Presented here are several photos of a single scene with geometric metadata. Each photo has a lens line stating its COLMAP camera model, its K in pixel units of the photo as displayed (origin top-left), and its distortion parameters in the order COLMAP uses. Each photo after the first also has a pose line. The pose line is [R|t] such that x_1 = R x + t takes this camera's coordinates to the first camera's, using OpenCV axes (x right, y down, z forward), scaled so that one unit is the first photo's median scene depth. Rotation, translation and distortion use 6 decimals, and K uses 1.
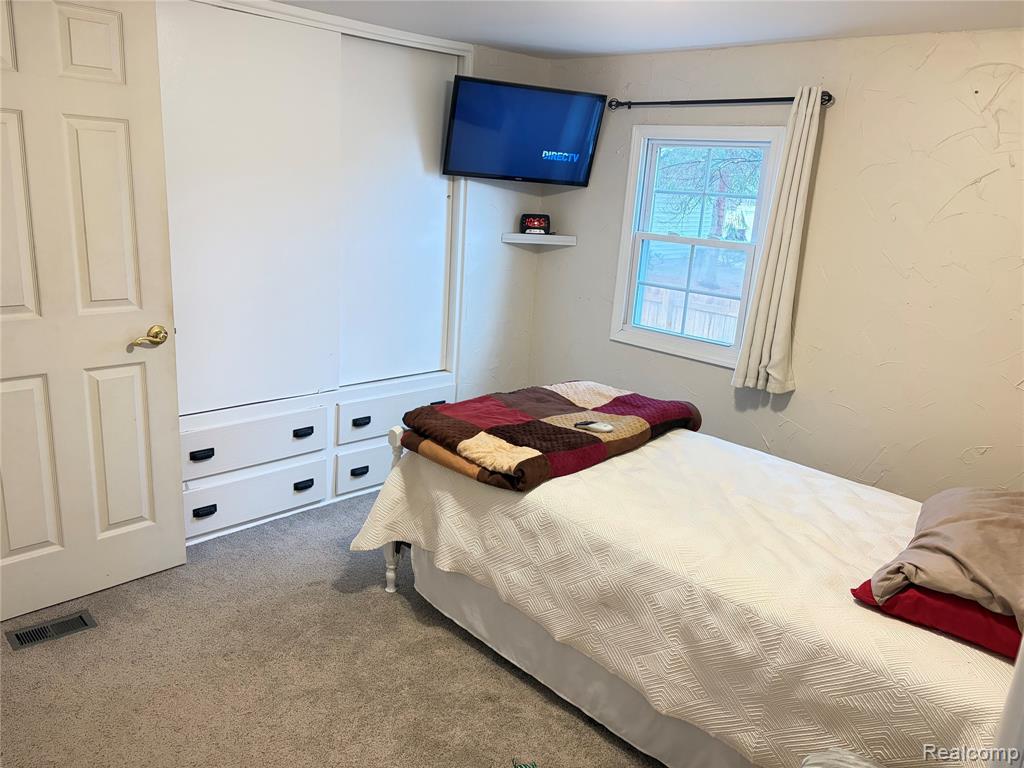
lens RADIAL K [[771.5, 0, 506.3], [0, 771.5, 379.3], [0, 0, 1]] dist [0.056093, -0.054354]
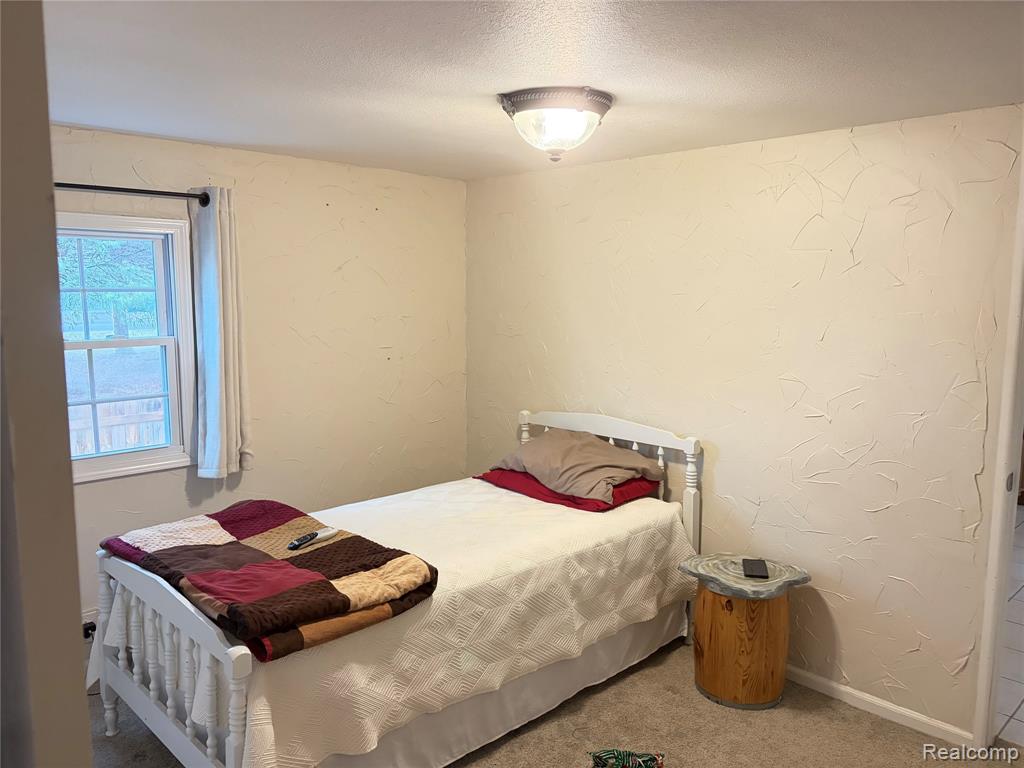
lens RADIAL K [[771.5, 0, 507.7], [0, 771.5, 390.2], [0, 0, 1]] dist [0.056093, -0.054354]
pose [[0.018787, -0.200560, 0.979501, -0.850208], [0.253617, 0.948588, 0.189365, -0.251879], [-0.967122, 0.244861, 0.068686, 0.727997]]
